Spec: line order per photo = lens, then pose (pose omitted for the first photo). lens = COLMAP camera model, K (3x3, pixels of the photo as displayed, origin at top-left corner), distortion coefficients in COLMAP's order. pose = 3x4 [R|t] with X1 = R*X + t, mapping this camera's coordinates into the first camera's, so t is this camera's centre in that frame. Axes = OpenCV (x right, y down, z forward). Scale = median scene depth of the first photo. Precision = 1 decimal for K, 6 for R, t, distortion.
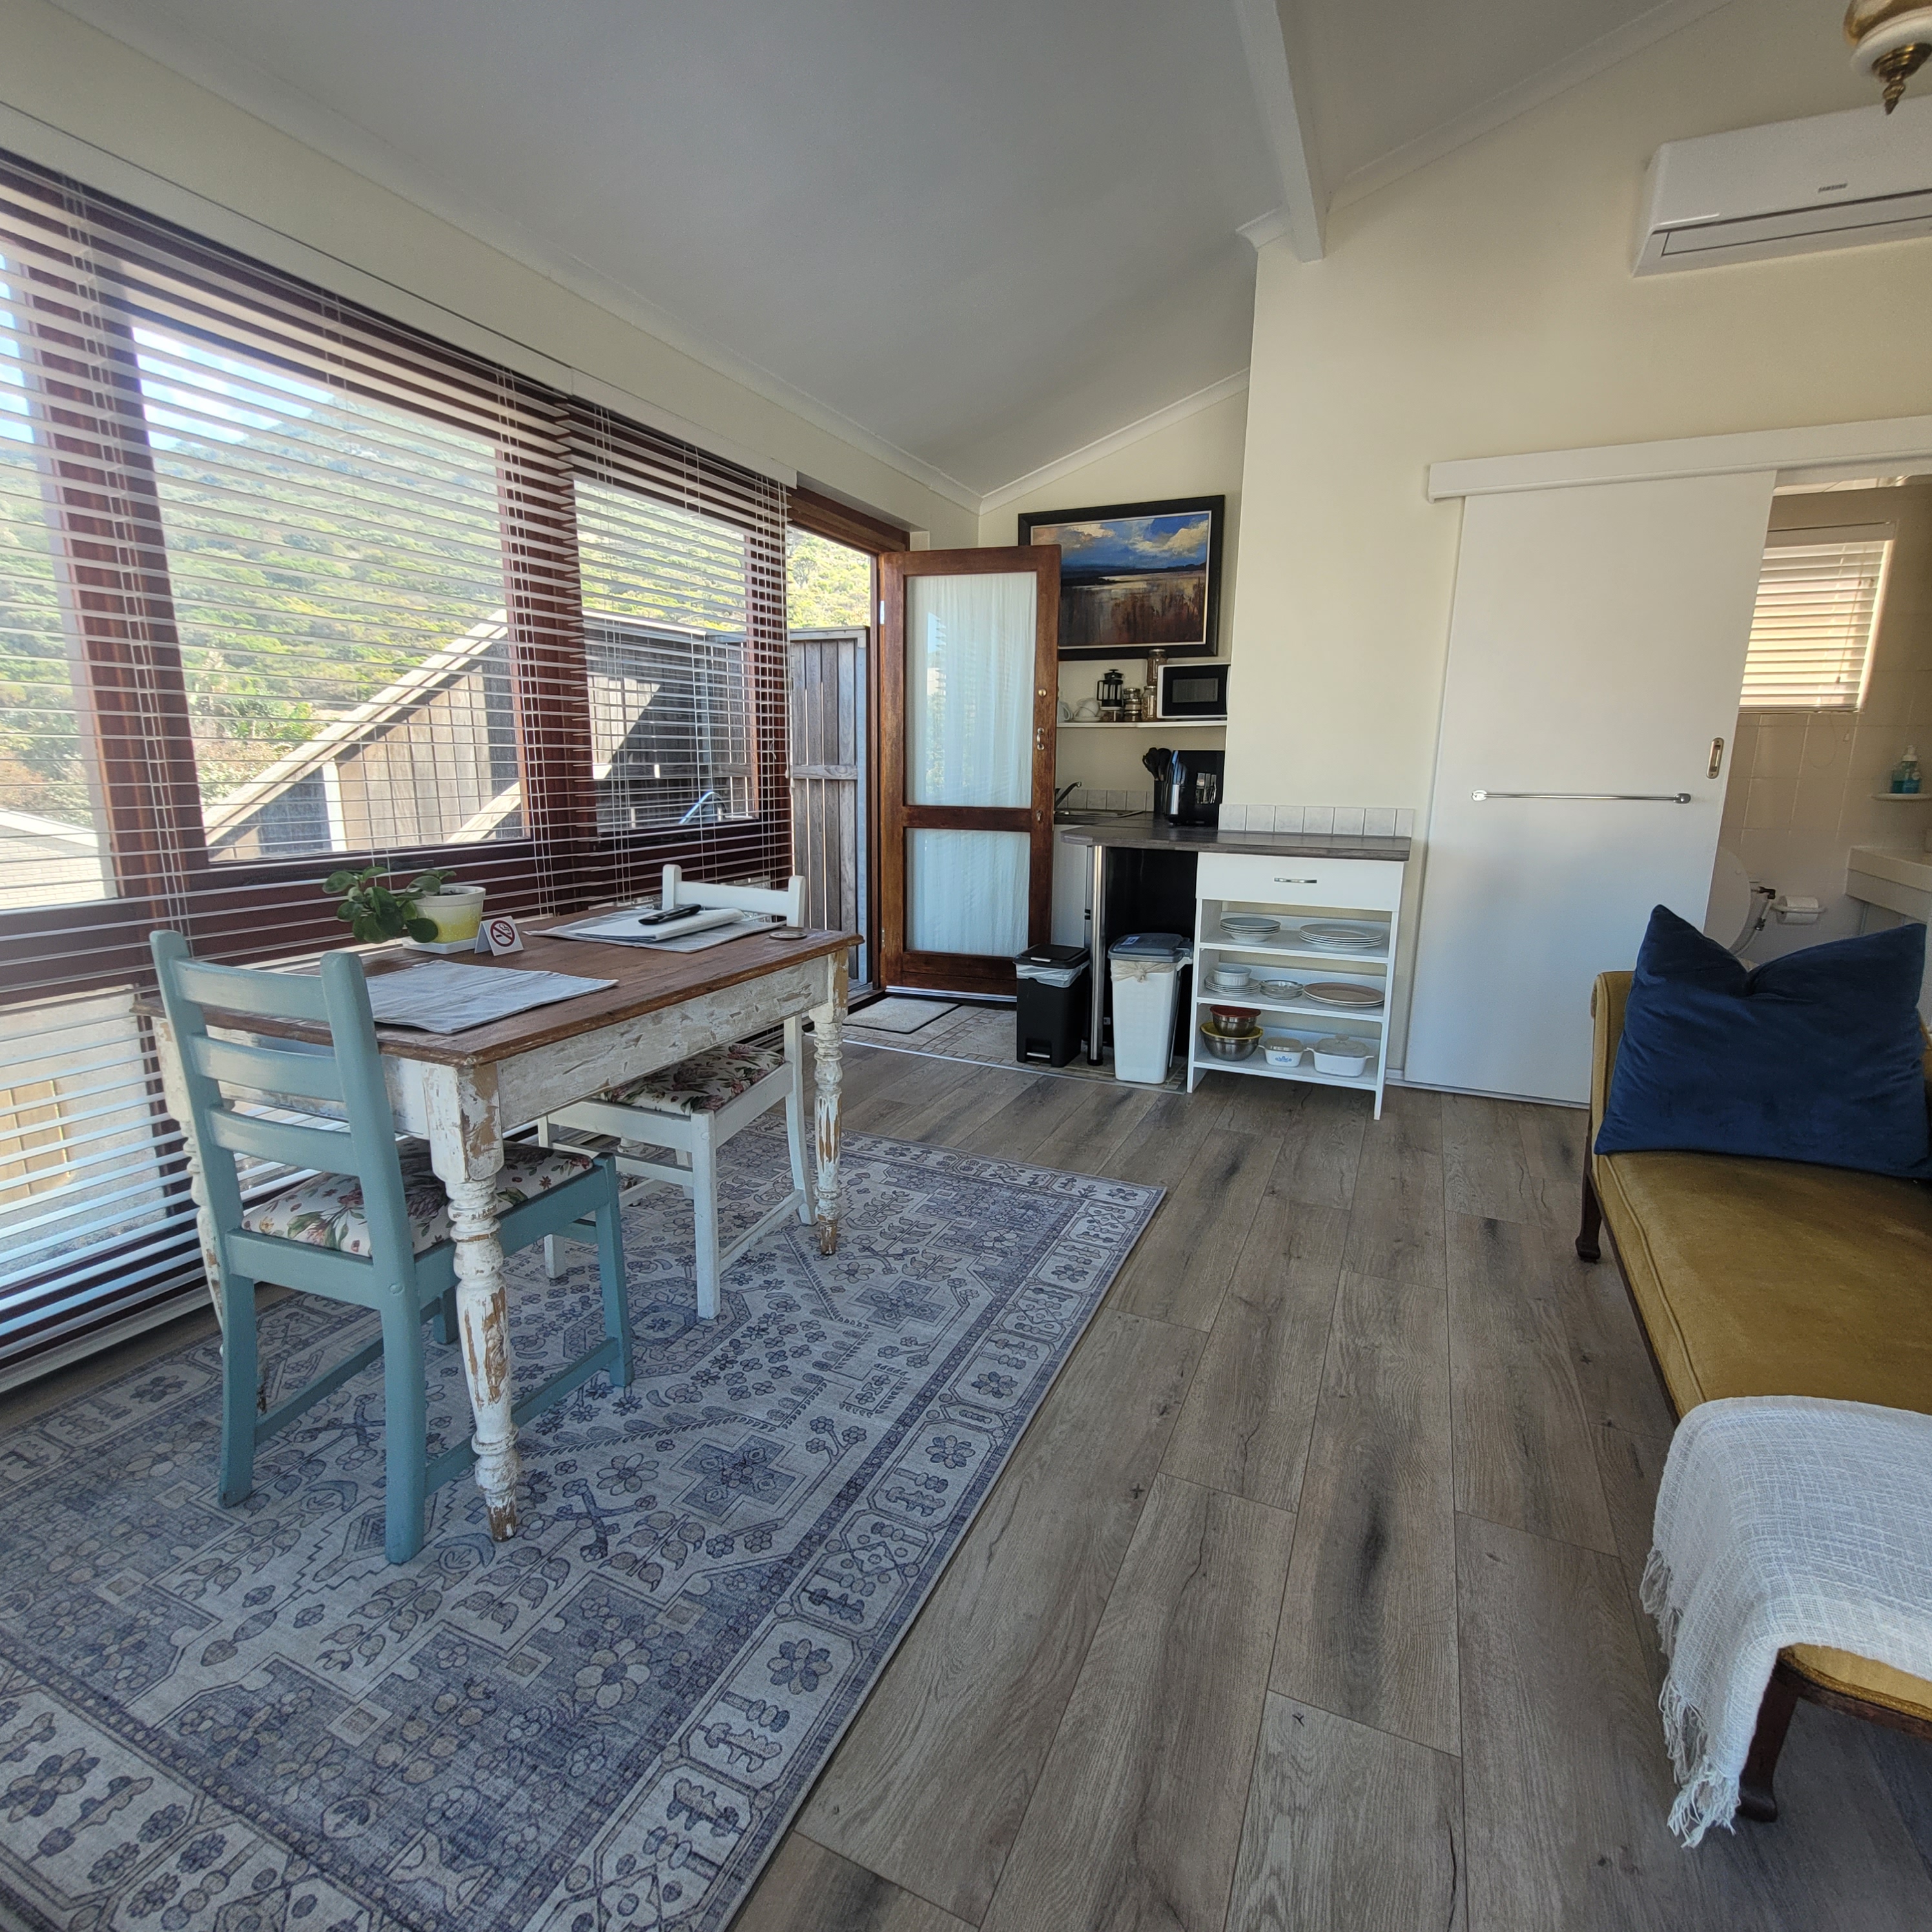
lens RADIAL K [[1010.4, 0, 965.6], [0, 1010.4, 957.6], [0, 0, 1]] dist [0.005717, -0.001645]
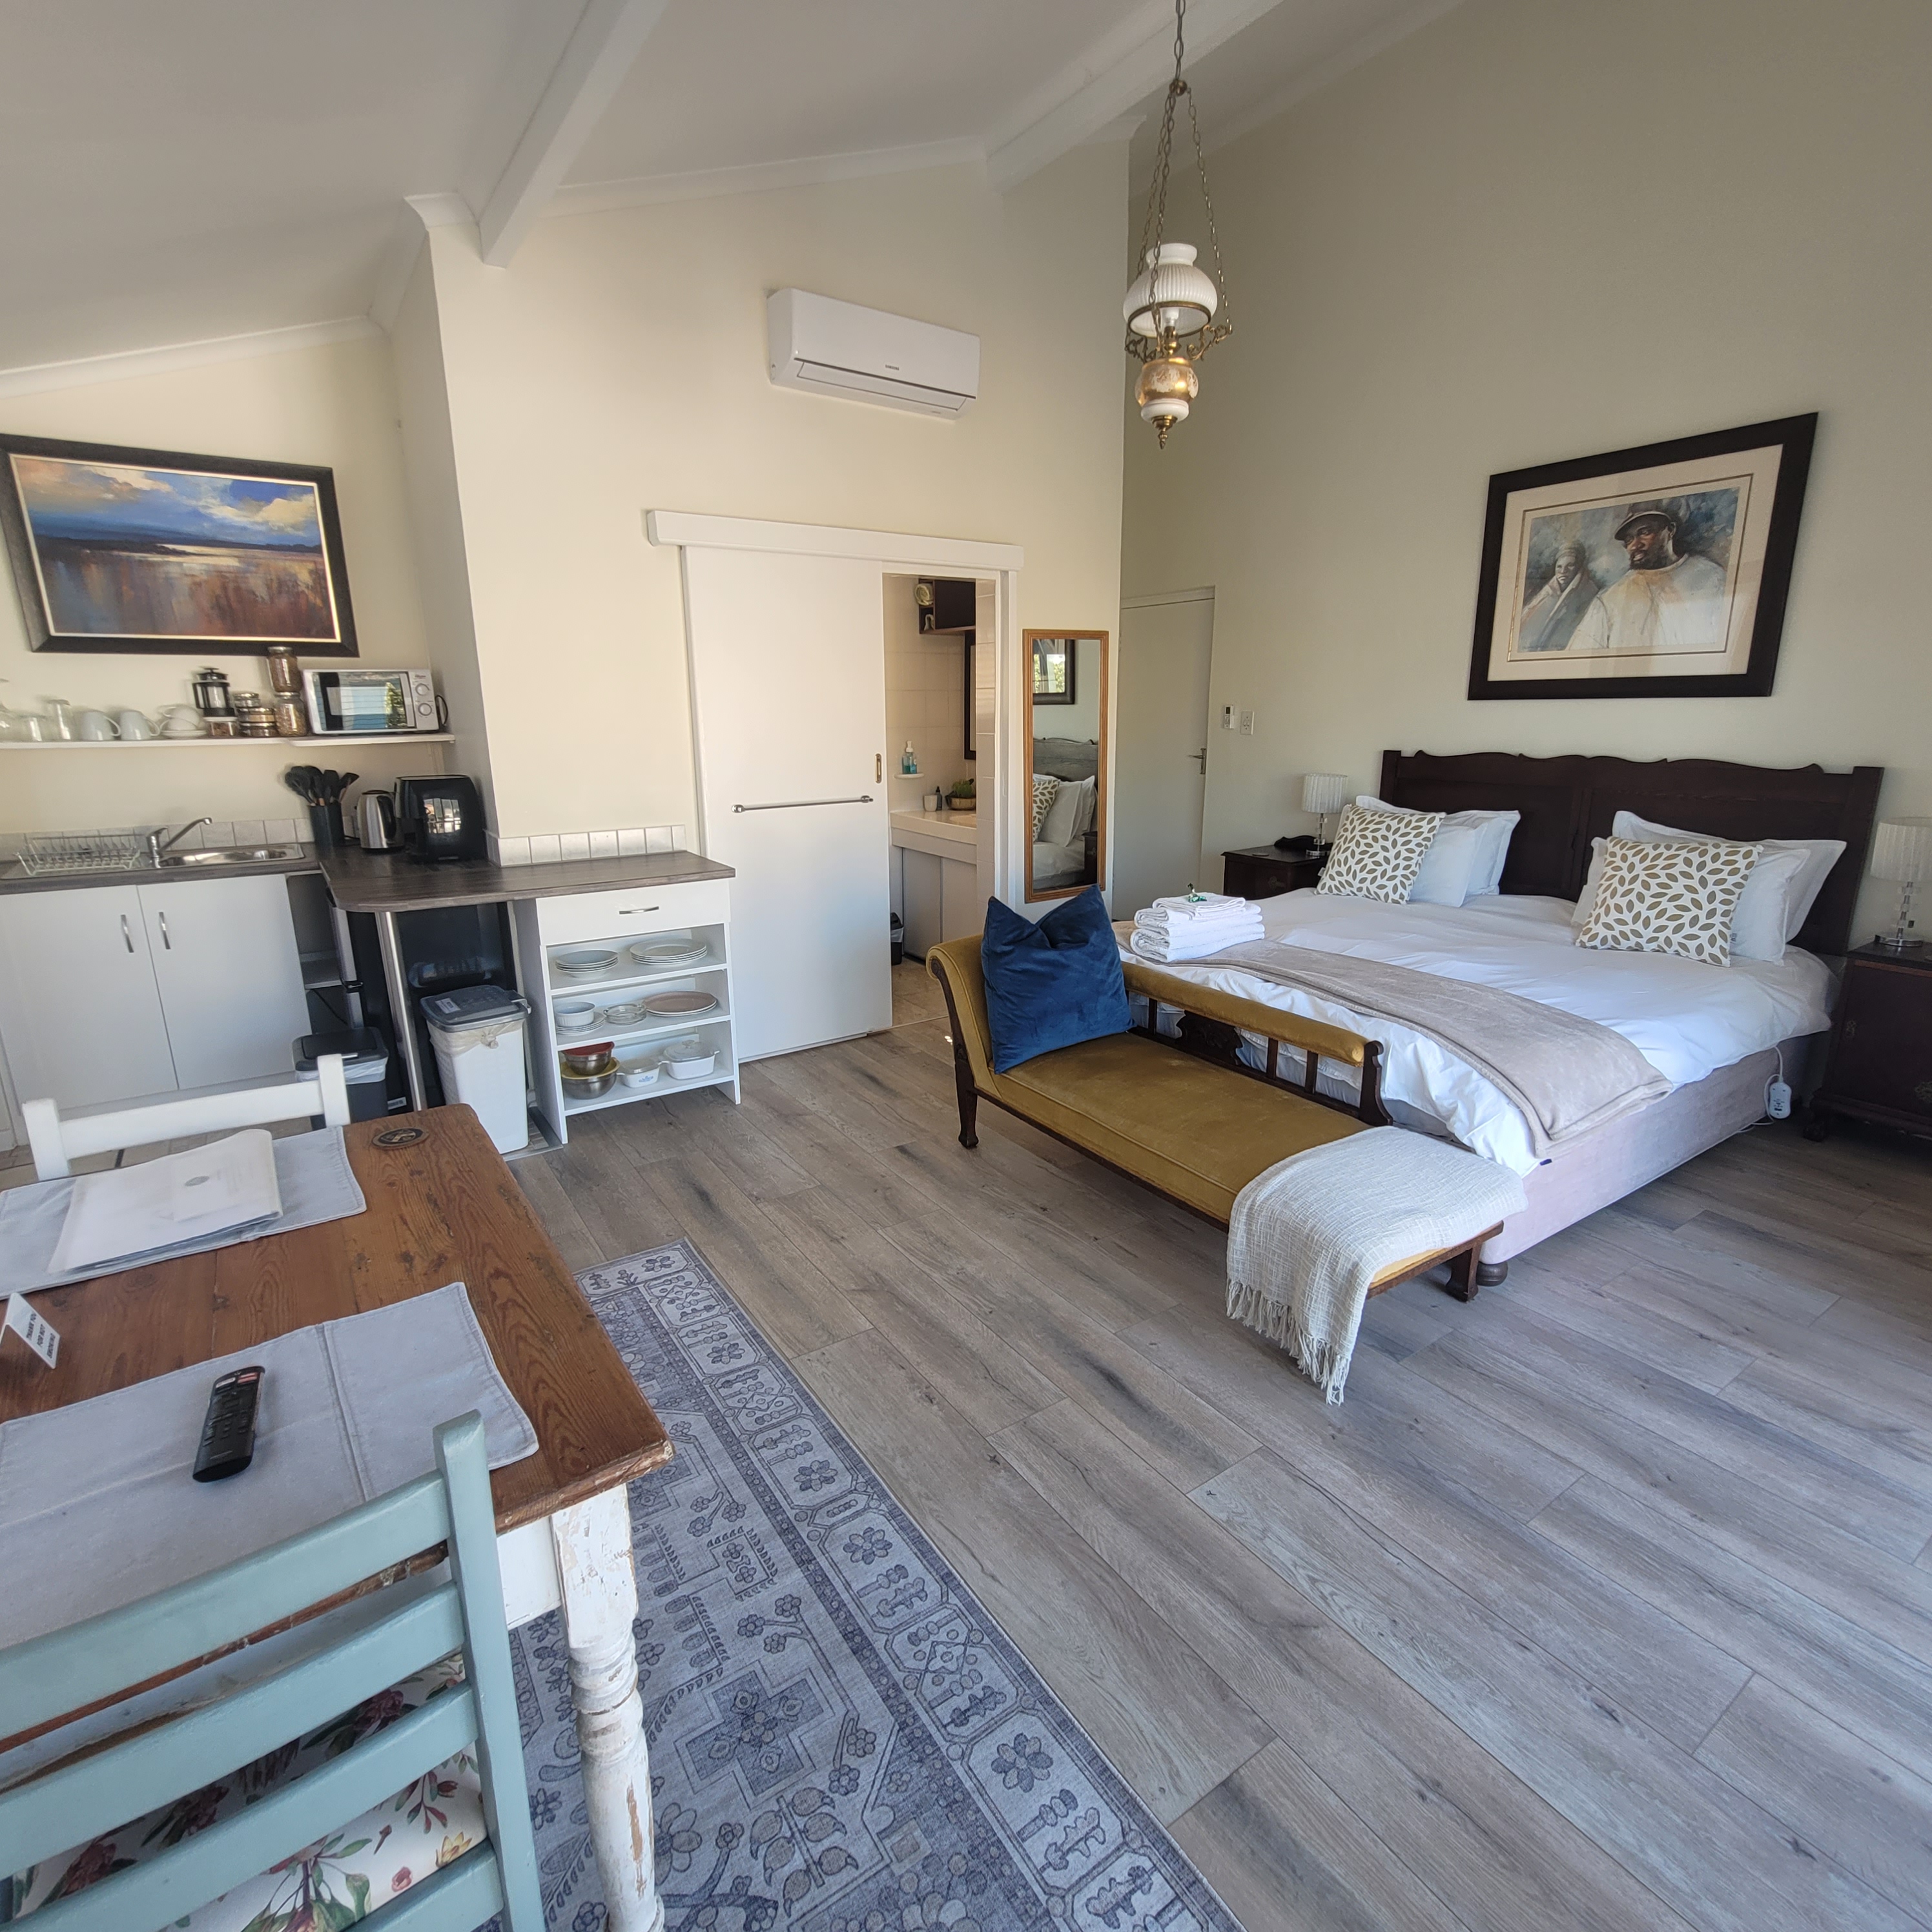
lens RADIAL K [[1010.4, 0, 965.6], [0, 1010.4, 957.6], [0, 0, 1]] dist [0.005717, -0.001645]
pose [[0.525826, -0.221557, 0.821231, -0.395677], [0.176415, 0.972894, 0.149517, -0.138402], [-0.832097, 0.066257, 0.550659, 0.174410]]
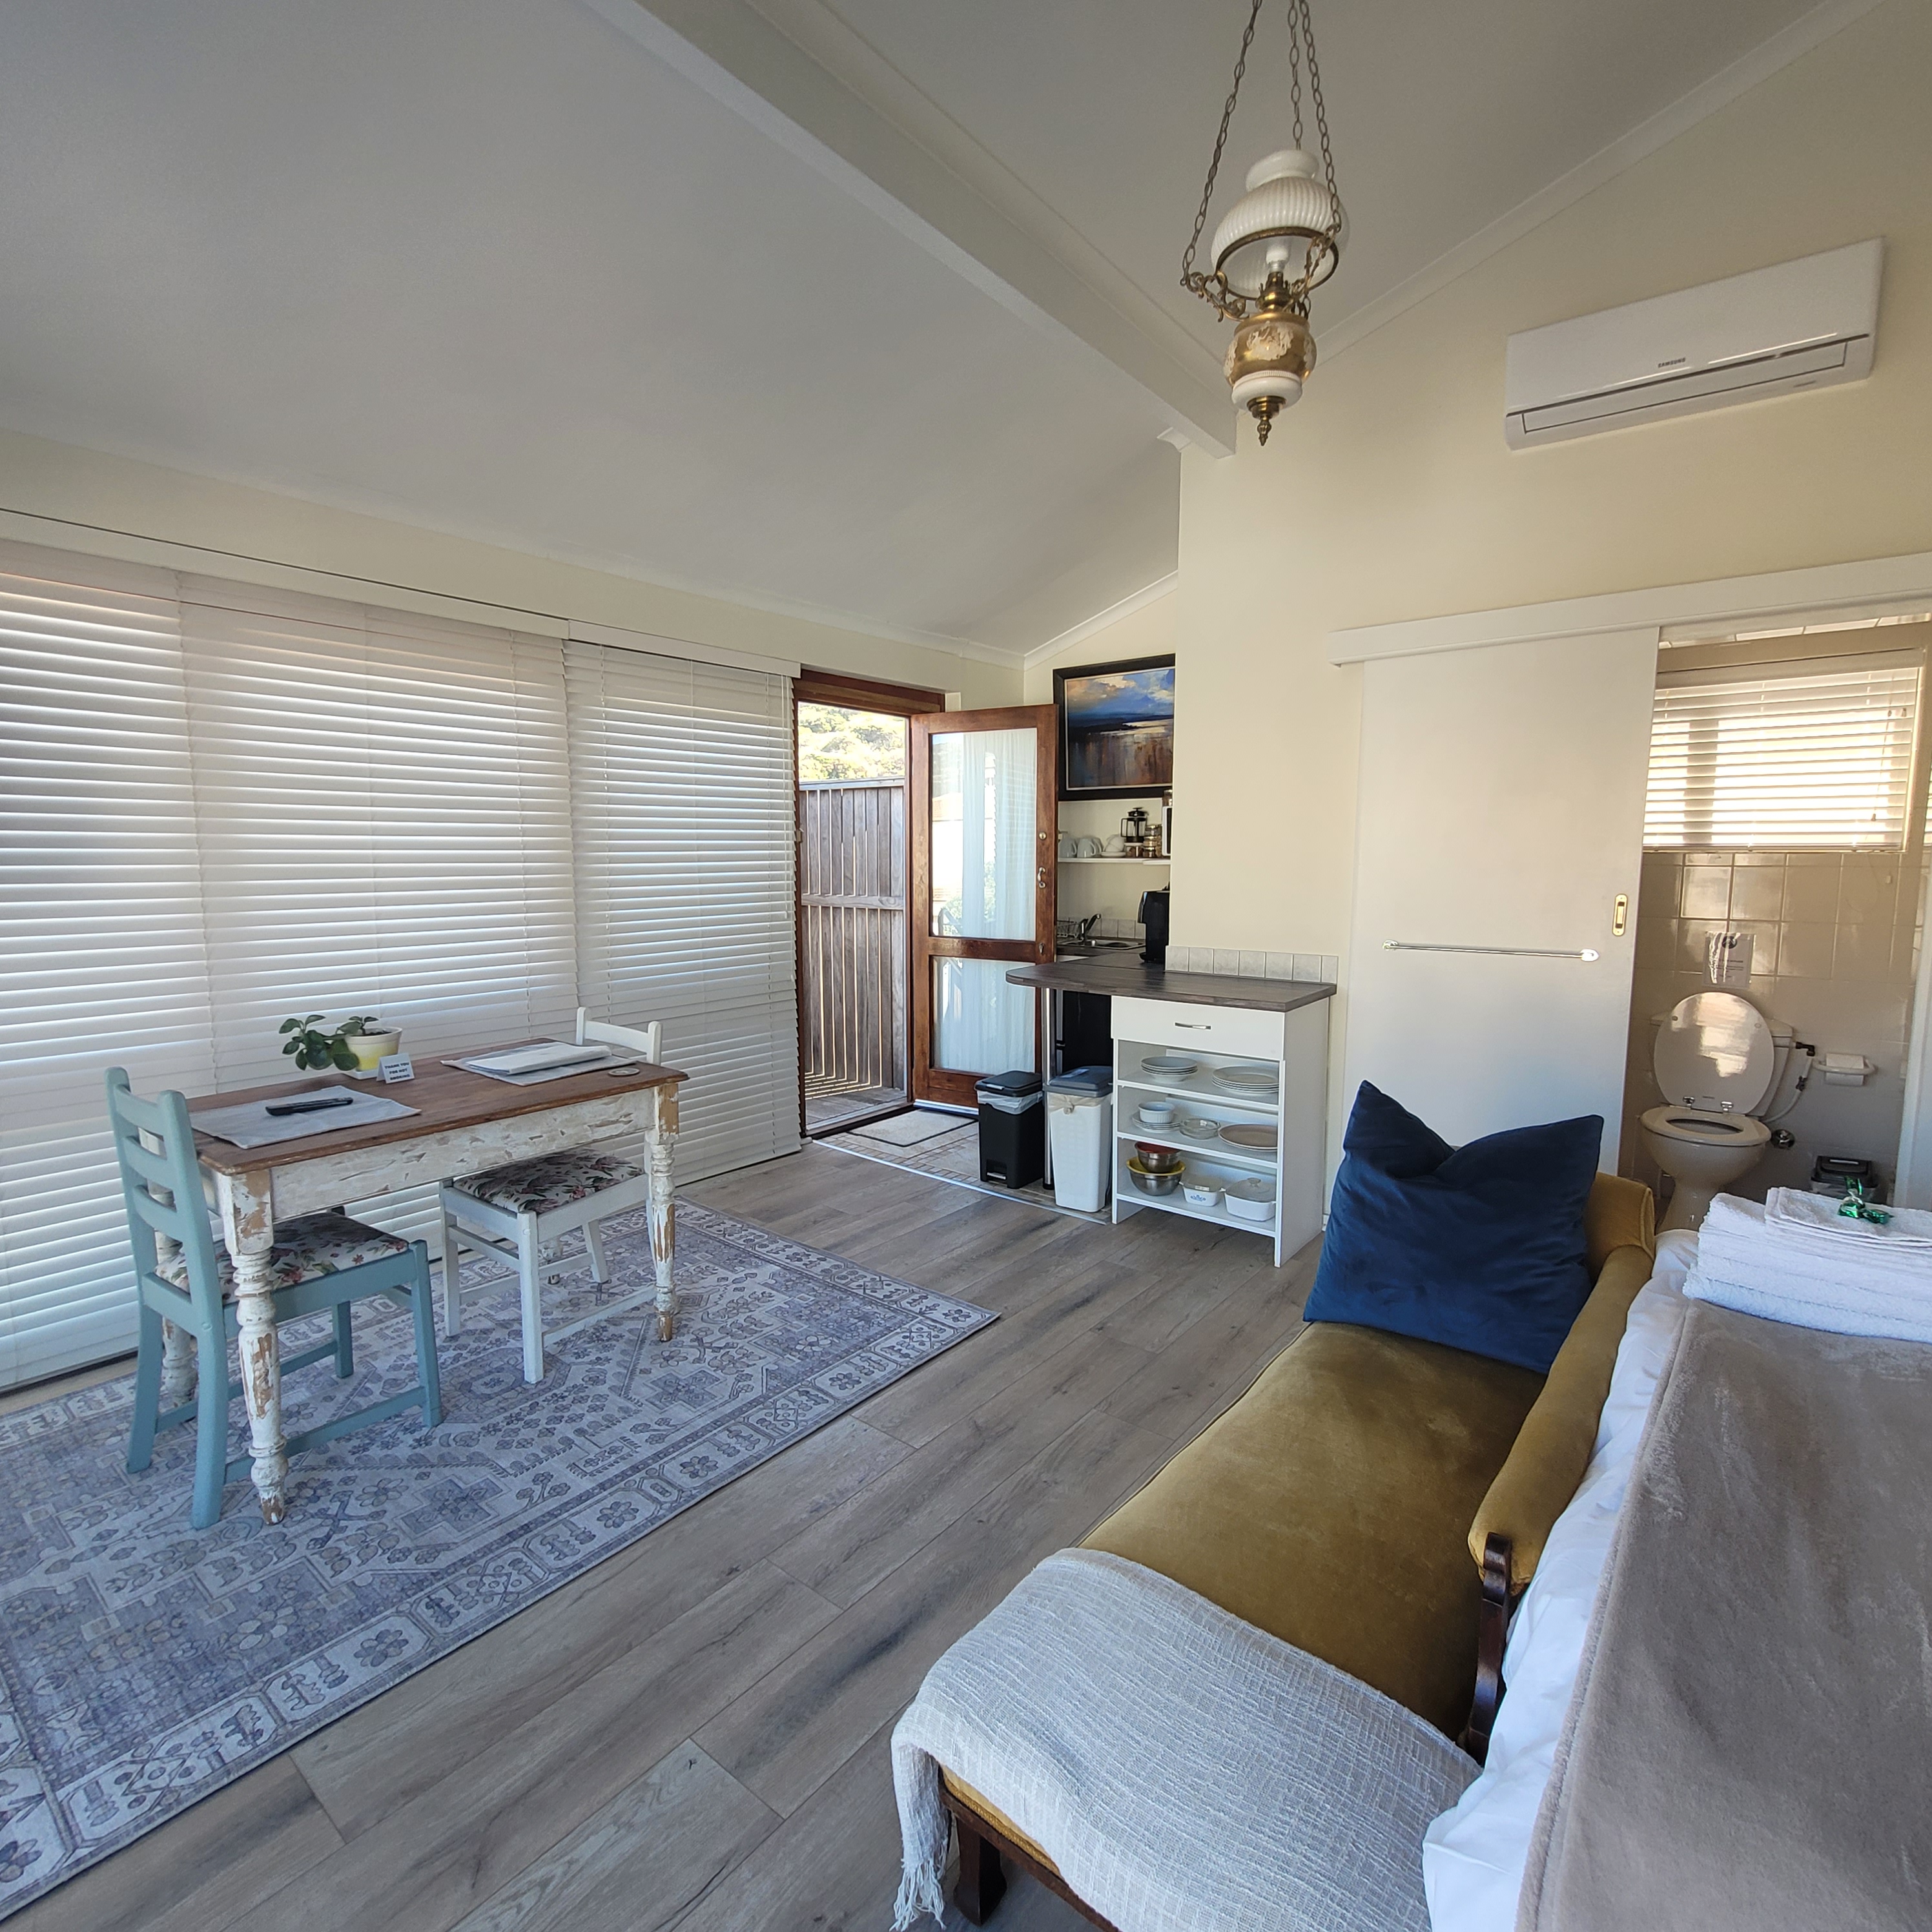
lens RADIAL K [[1010.4, 0, 965.6], [0, 1010.4, 957.6], [0, 0, 1]] dist [0.005717, -0.001645]
pose [[0.968690, 0.015189, -0.247810, 0.395172], [-0.037796, 0.995515, -0.086730, -0.051658], [0.245381, 0.093381, 0.964919, -0.079837]]
